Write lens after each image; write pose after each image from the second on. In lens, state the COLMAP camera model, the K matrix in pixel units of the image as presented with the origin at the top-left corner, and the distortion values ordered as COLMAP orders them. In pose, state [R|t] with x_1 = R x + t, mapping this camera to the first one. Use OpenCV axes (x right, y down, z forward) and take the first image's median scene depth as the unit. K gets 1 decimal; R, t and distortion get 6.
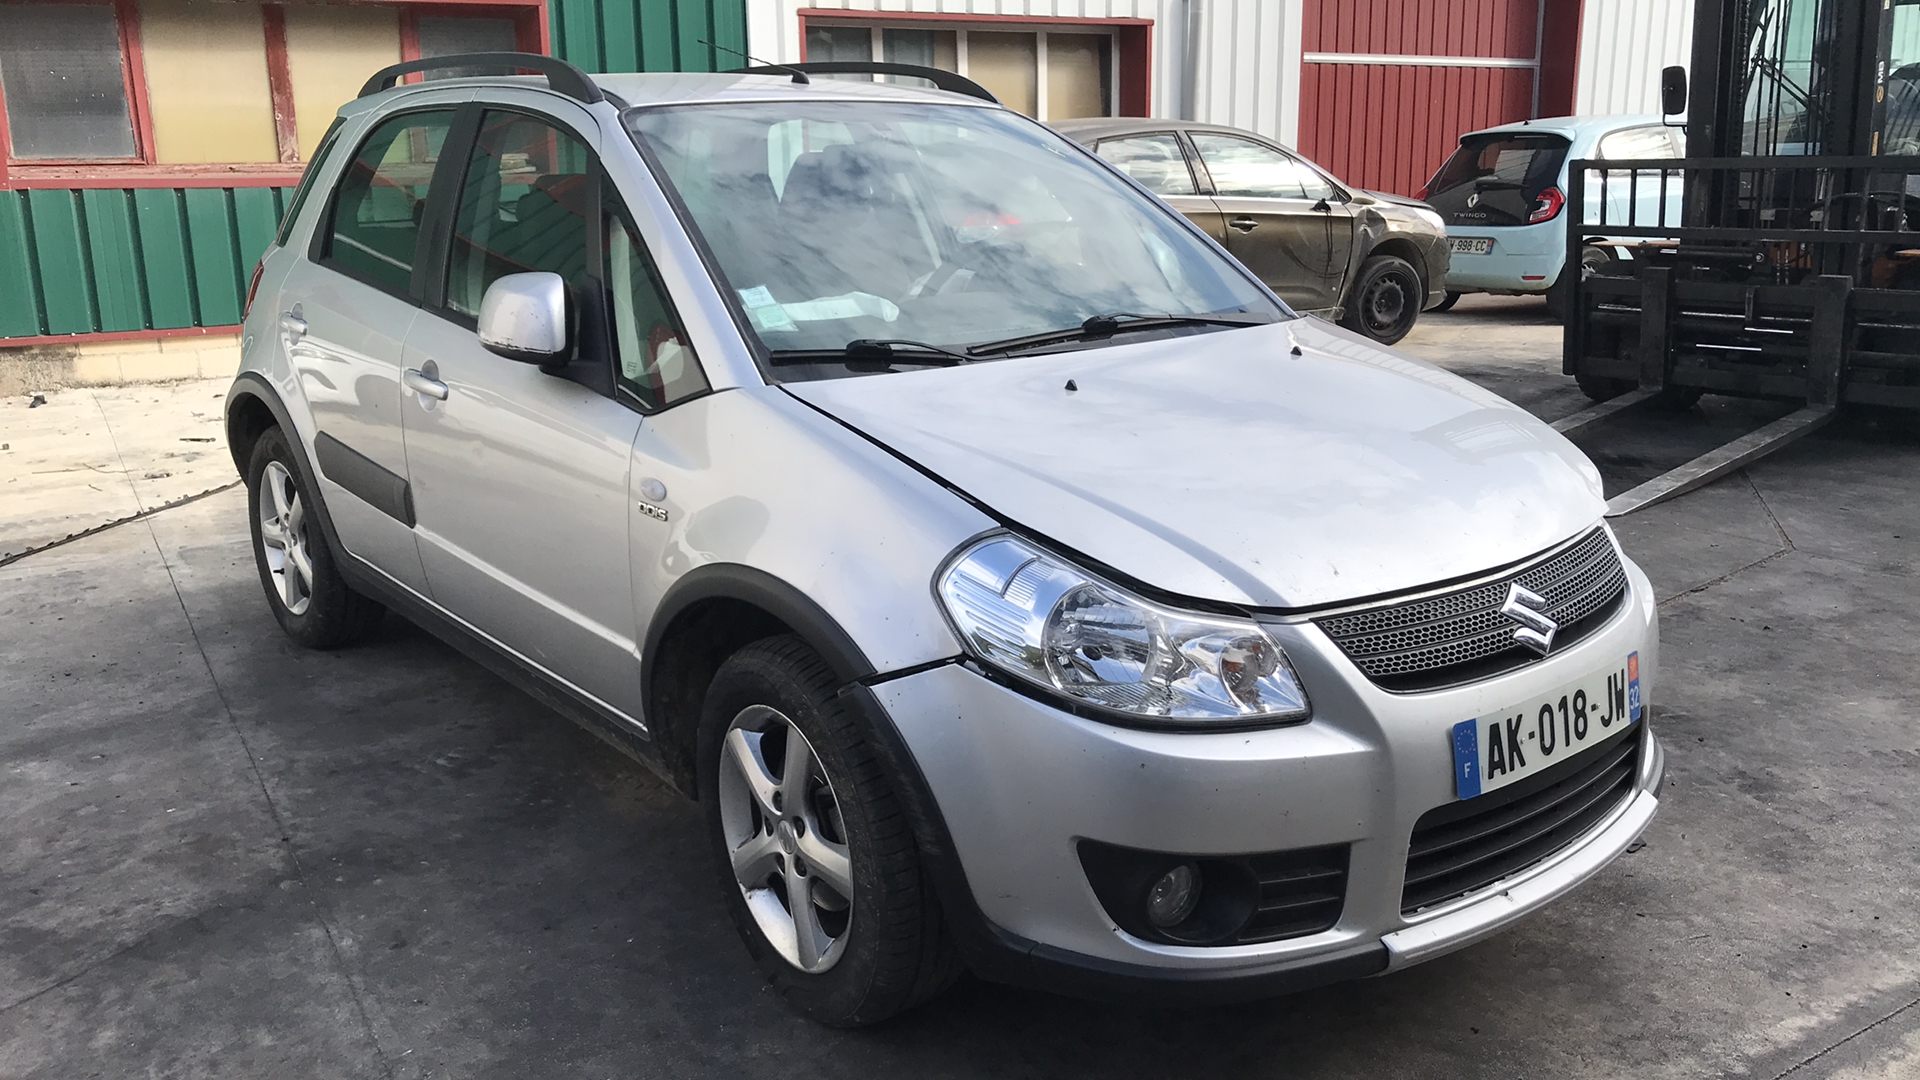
lens RADIAL K [[1536.3, 0, 960.0], [0, 1536.3, 540.0], [0, 0, 1]] dist [0.044784, -0.051095]
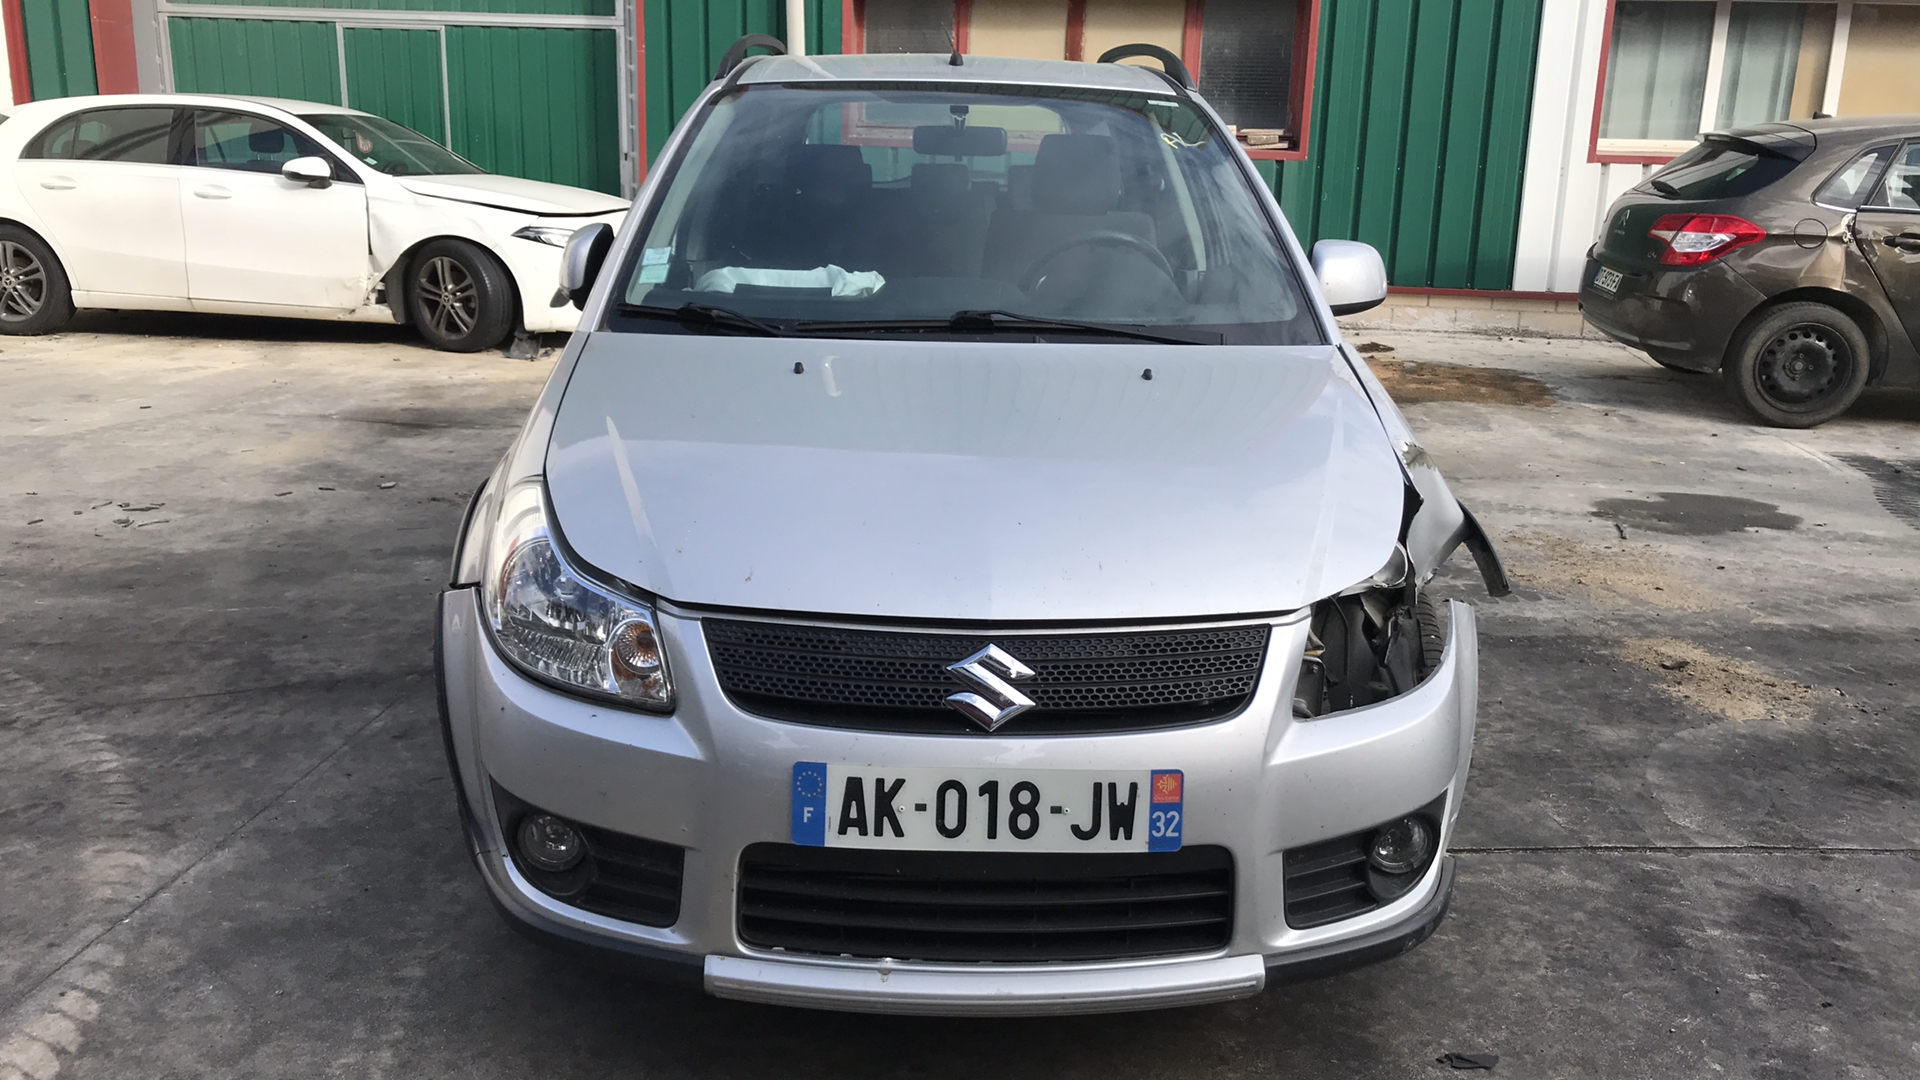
lens RADIAL K [[1561.4, 0, 960.0], [0, 1561.4, 540.0], [0, 0, 1]] dist [0.009485, -0.013699]
pose [[0.784717, 0.195206, -0.588314, 0.874069], [-0.189300, 0.979245, 0.072422, -0.092569], [0.590241, 0.054537, 0.805383, 0.276491]]
